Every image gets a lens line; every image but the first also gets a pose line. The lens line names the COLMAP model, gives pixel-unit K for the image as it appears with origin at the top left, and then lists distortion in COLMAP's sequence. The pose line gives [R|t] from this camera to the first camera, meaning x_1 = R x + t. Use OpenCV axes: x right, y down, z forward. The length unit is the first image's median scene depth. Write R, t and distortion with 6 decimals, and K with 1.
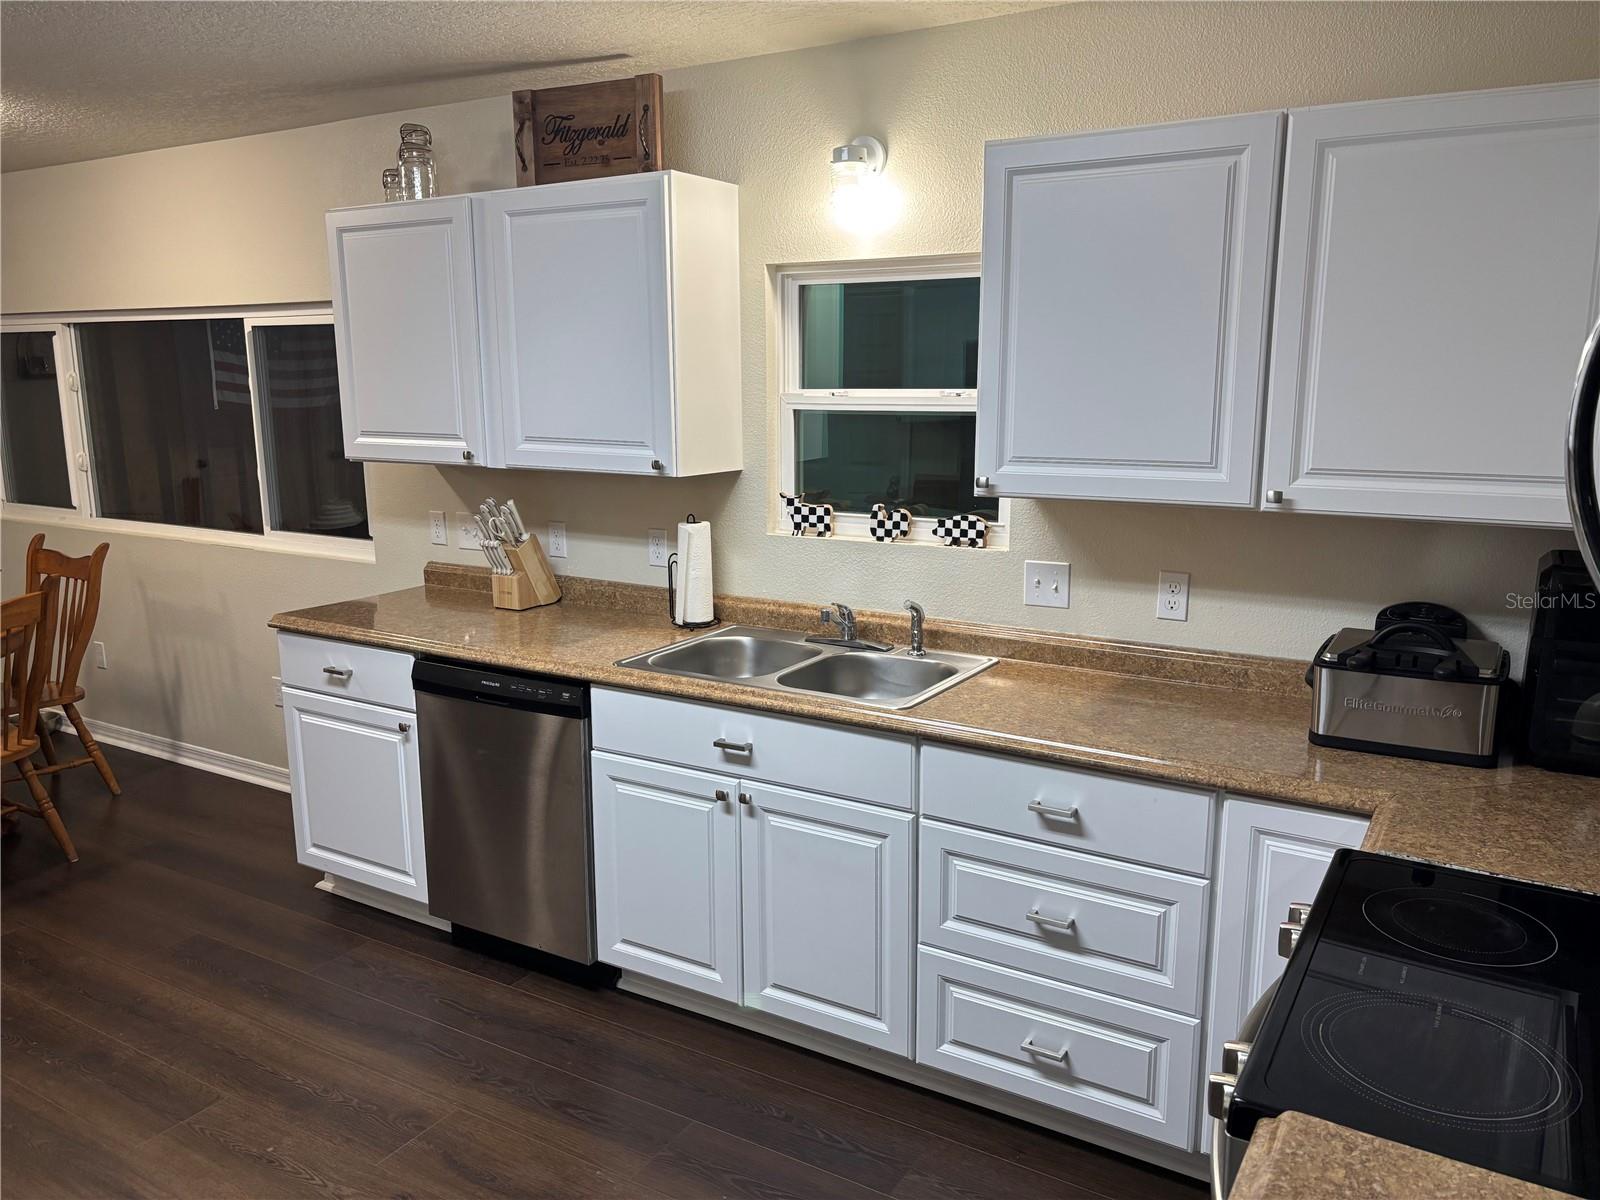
lens RADIAL K [[1205.8, 0, 802.6], [0, 1205.8, 600.7], [0, 0, 1]] dist [0.057524, -0.039522]
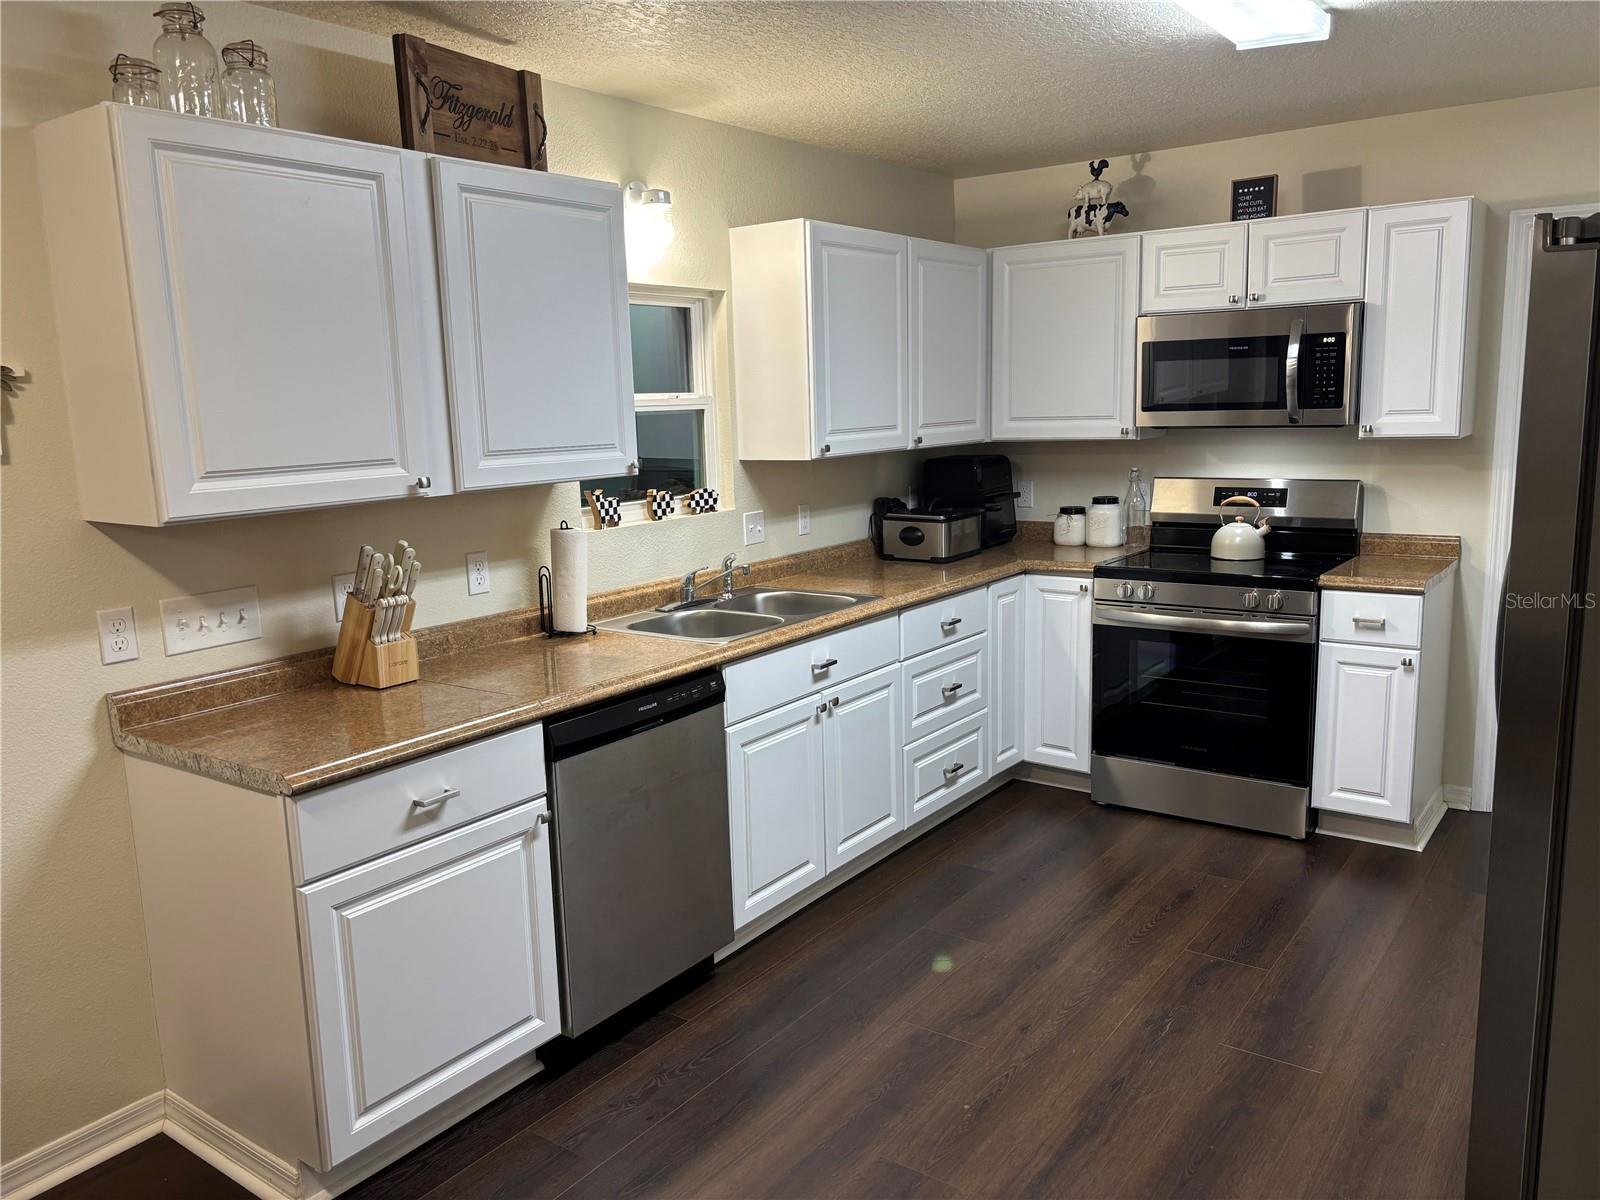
lens RADIAL K [[1205.8, 0, 806.9], [0, 1205.8, 597.1], [0, 0, 1]] dist [0.057524, -0.039522]
pose [[0.071386, -0.162615, 0.984104, -1.143979], [0.218435, 0.965221, 0.143650, -0.118654], [-0.973237, 0.204708, 0.104424, 0.769616]]
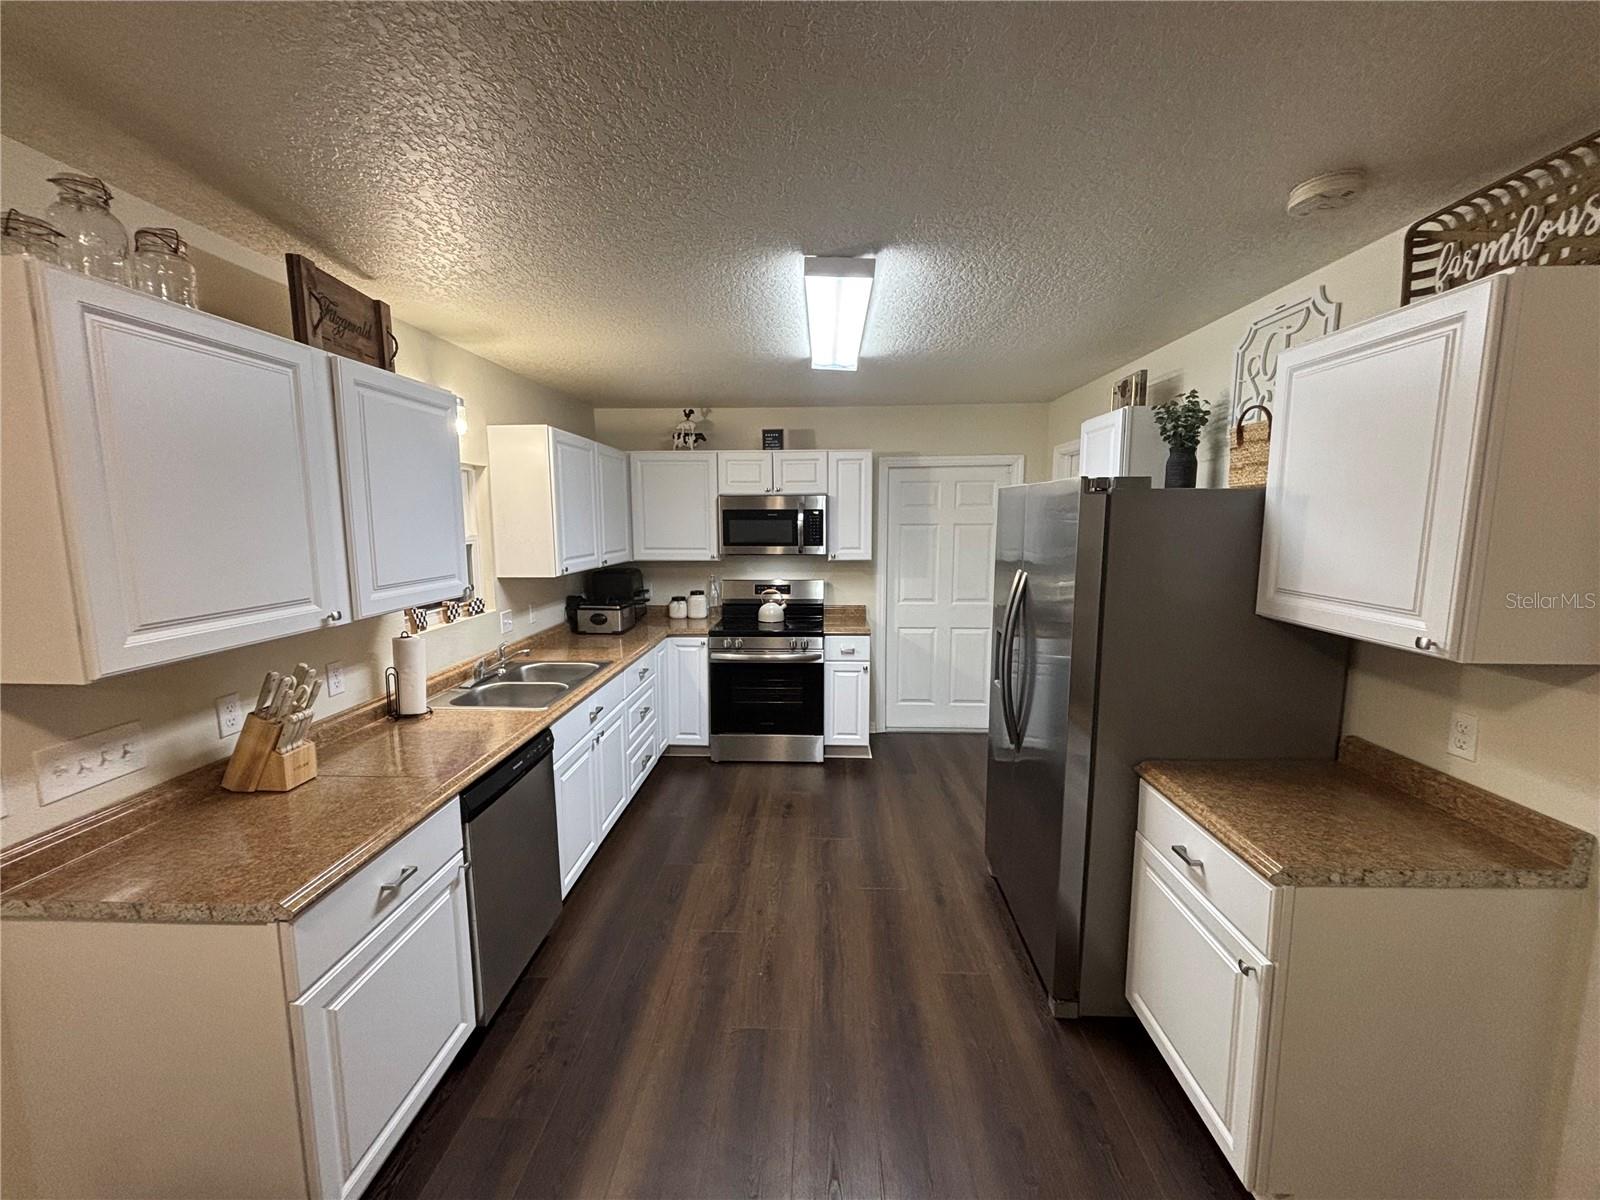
lens RADIAL K [[639.3, 0, 792.6], [0, 639.3, 597.0], [0, 0, 1]] dist [0.003517, 0.001284]
pose [[-0.484374, -0.103212, 0.868751, -0.976358], [0.171407, 0.962575, 0.209926, -0.196574], [-0.857905, 0.250593, -0.448555, 1.011396]]
